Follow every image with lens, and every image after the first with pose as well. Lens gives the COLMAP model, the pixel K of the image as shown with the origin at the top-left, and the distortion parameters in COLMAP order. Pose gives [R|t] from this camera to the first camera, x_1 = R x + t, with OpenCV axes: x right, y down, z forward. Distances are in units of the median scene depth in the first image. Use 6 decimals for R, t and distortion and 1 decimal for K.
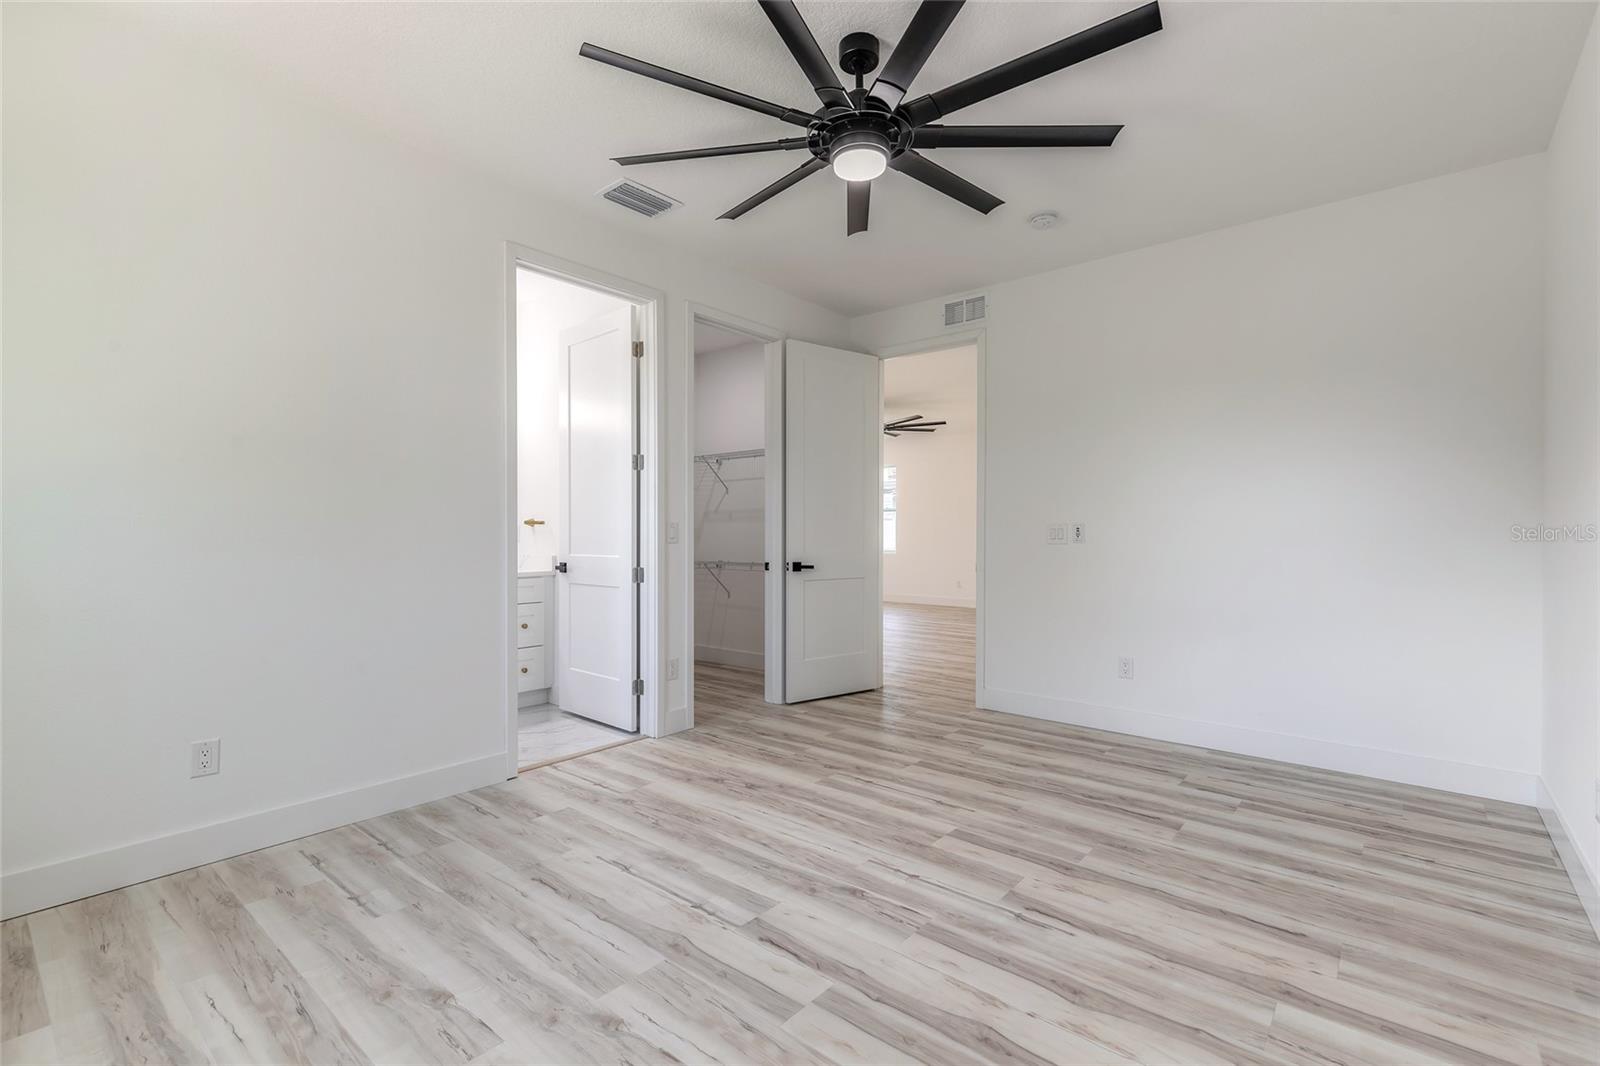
lens RADIAL K [[723.4, 0, 796.2], [0, 723.4, 531.8], [0, 0, 1]] dist [0.005956, -0.001342]
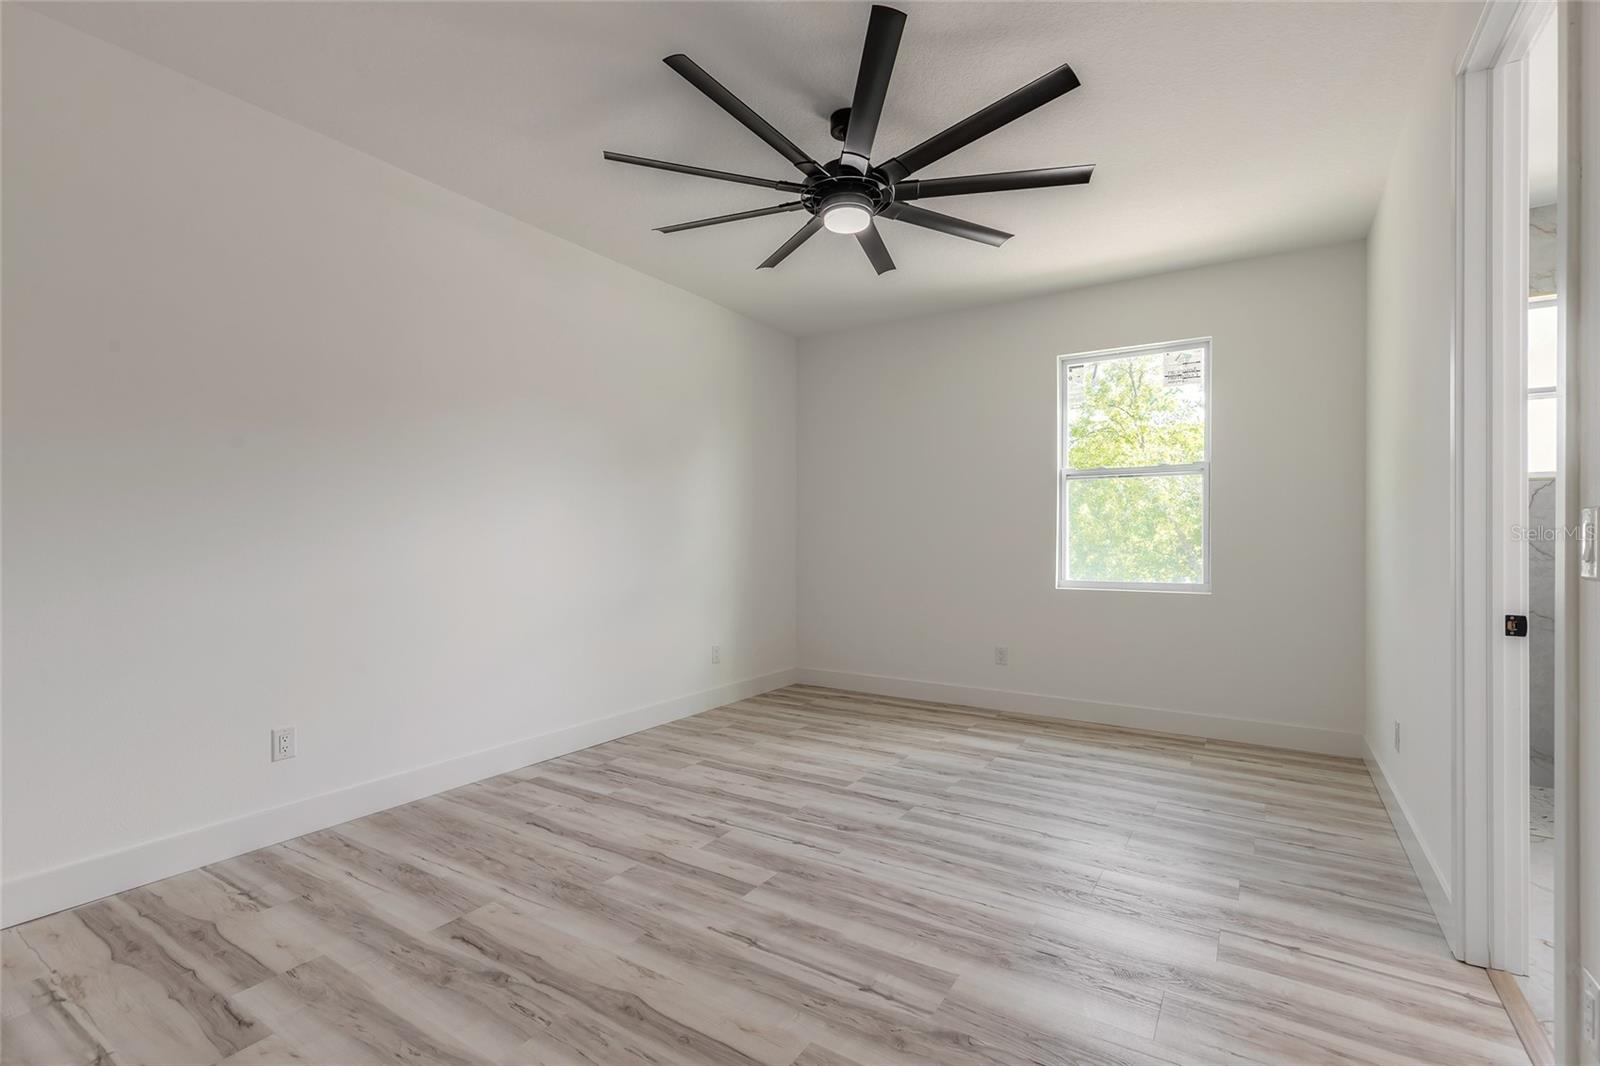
lens RADIAL K [[723.4, 0, 805.5], [0, 723.4, 539.8], [0, 0, 1]] dist [0.005956, -0.001342]
pose [[-0.990045, -0.004152, -0.140687, 0.290497], [-0.003922, 0.999990, -0.001909, 0.001562], [0.140694, -0.001338, -0.990052, 1.981631]]
